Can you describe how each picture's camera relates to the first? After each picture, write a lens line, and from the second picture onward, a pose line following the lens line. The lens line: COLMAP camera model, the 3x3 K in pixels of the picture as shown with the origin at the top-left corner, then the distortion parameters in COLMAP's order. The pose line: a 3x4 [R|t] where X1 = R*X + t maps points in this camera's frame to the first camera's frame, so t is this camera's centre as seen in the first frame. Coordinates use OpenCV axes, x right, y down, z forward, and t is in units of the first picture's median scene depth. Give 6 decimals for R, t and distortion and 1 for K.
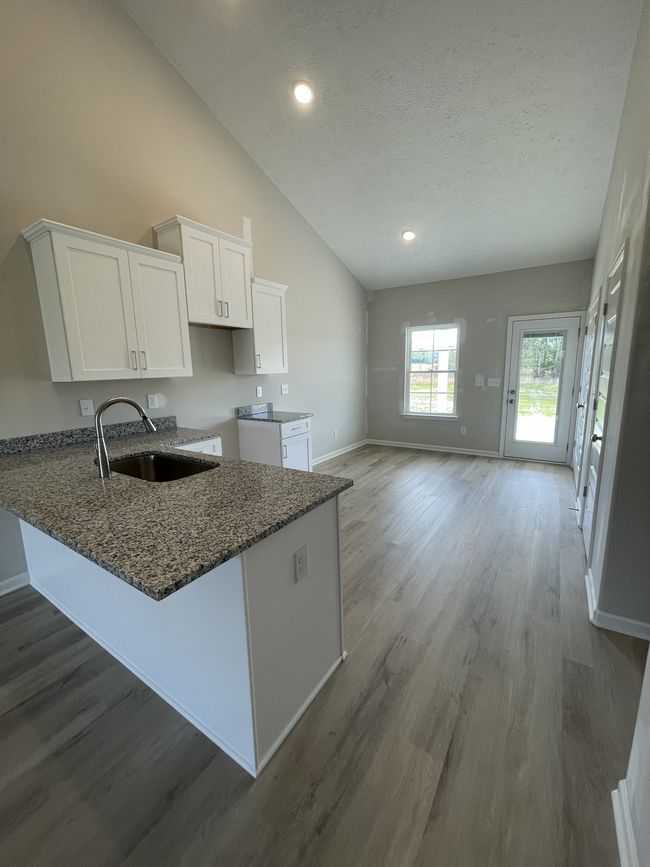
lens RADIAL K [[348.8, 0, 331.0], [0, 348.8, 431.8], [0, 0, 1]] dist [-0.004755, -0.000584]
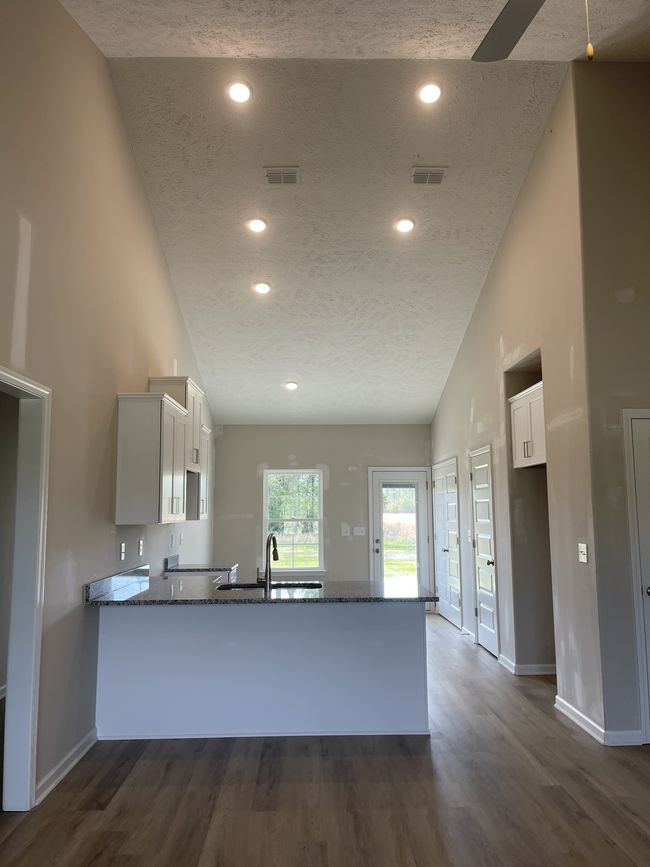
lens RADIAL K [[653.0, 0, 324.7], [0, 653.0, 440.4], [0, 0, 1]] dist [0.015477, -0.028161]
pose [[0.824421, 0.076427, 0.560794, -0.655218], [0.090953, 0.960073, -0.264552, 0.087096], [-0.558622, 0.269107, 0.784553, -0.437726]]
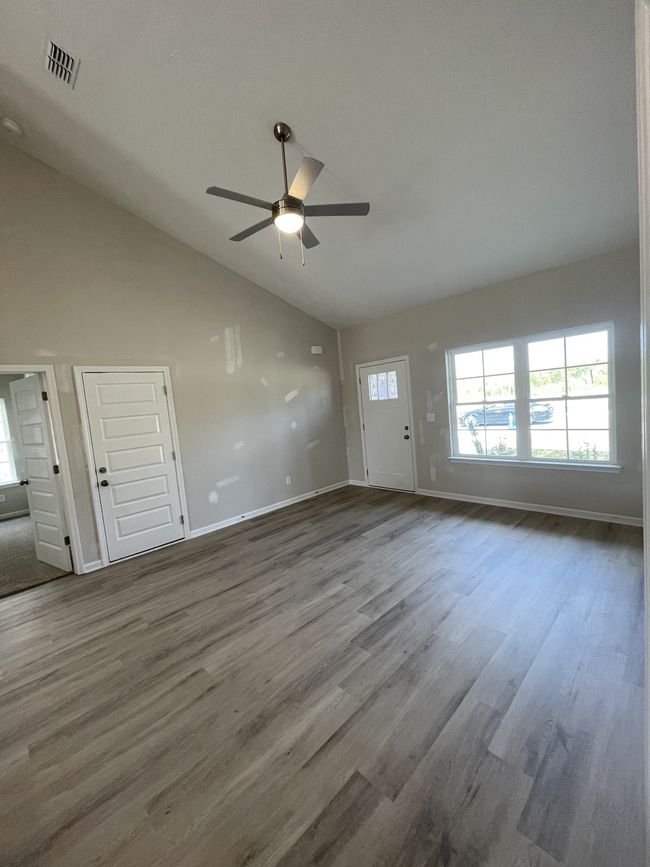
lens RADIAL K [[348.8, 0, 324.5], [0, 348.8, 430.3], [0, 0, 1]] dist [-0.004755, -0.000584]
pose [[-0.965611, 0.088589, 0.244433, -0.535555], [0.150715, 0.956804, 0.248616, -0.052295], [-0.211849, 0.276907, -0.937253, 0.240730]]
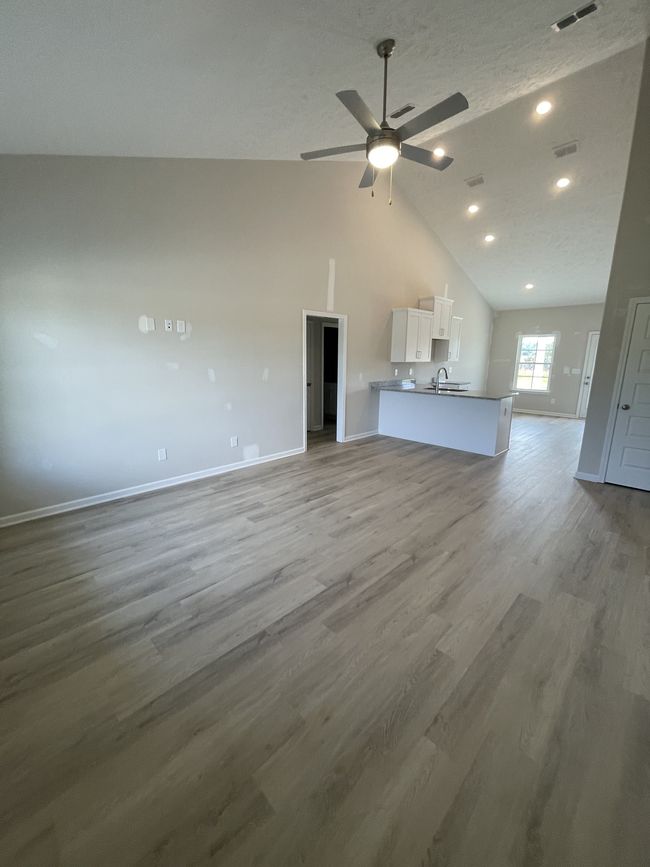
lens RADIAL K [[348.8, 0, 324.5], [0, 348.8, 430.4], [0, 0, 1]] dist [-0.004755, -0.000584]
pose [[0.975530, 0.074731, -0.206776, -0.330171], [-0.068419, 0.996951, 0.037521, 0.156094], [0.208949, -0.022455, 0.977669, -0.859169]]
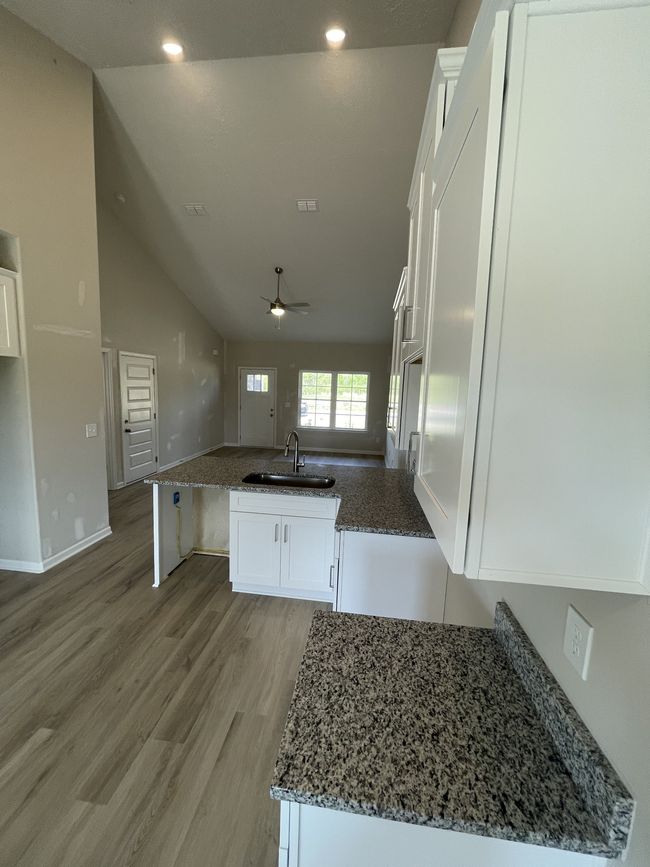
lens RADIAL K [[348.8, 0, 324.6], [0, 348.8, 430.3], [0, 0, 1]] dist [-0.004755, -0.000584]
pose [[-0.905118, 0.044723, -0.422801, -0.007813], [-0.090875, 0.951120, 0.295150, -0.210256], [0.415334, 0.305567, -0.856811, 0.869988]]
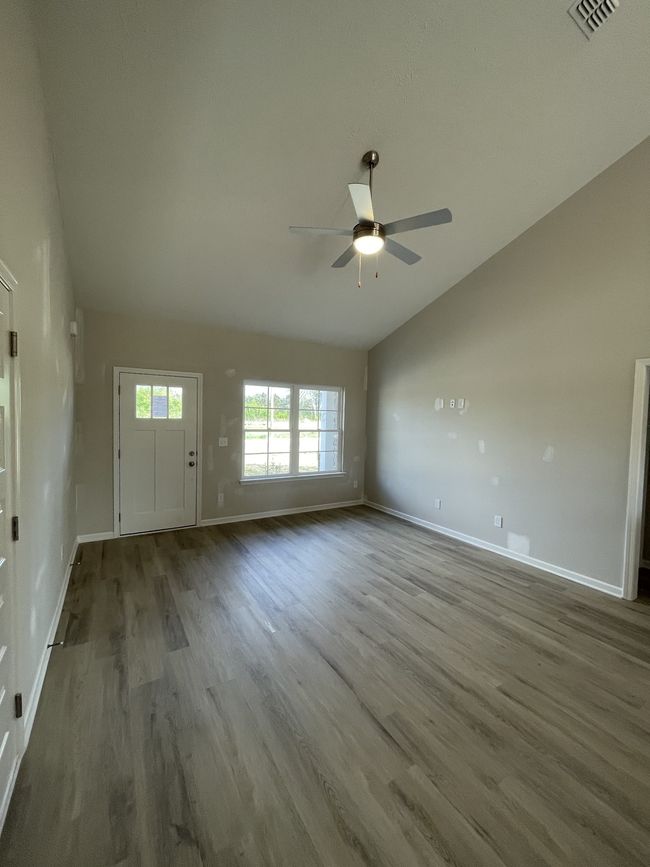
lens RADIAL K [[348.8, 0, 326.2], [0, 348.8, 429.9], [0, 0, 1]] dist [-0.004755, -0.000584]
pose [[-0.439413, 0.044212, -0.897197, 0.150381], [-0.176109, 0.975165, 0.134306, -0.010209], [0.880853, 0.217021, -0.420714, -0.101594]]
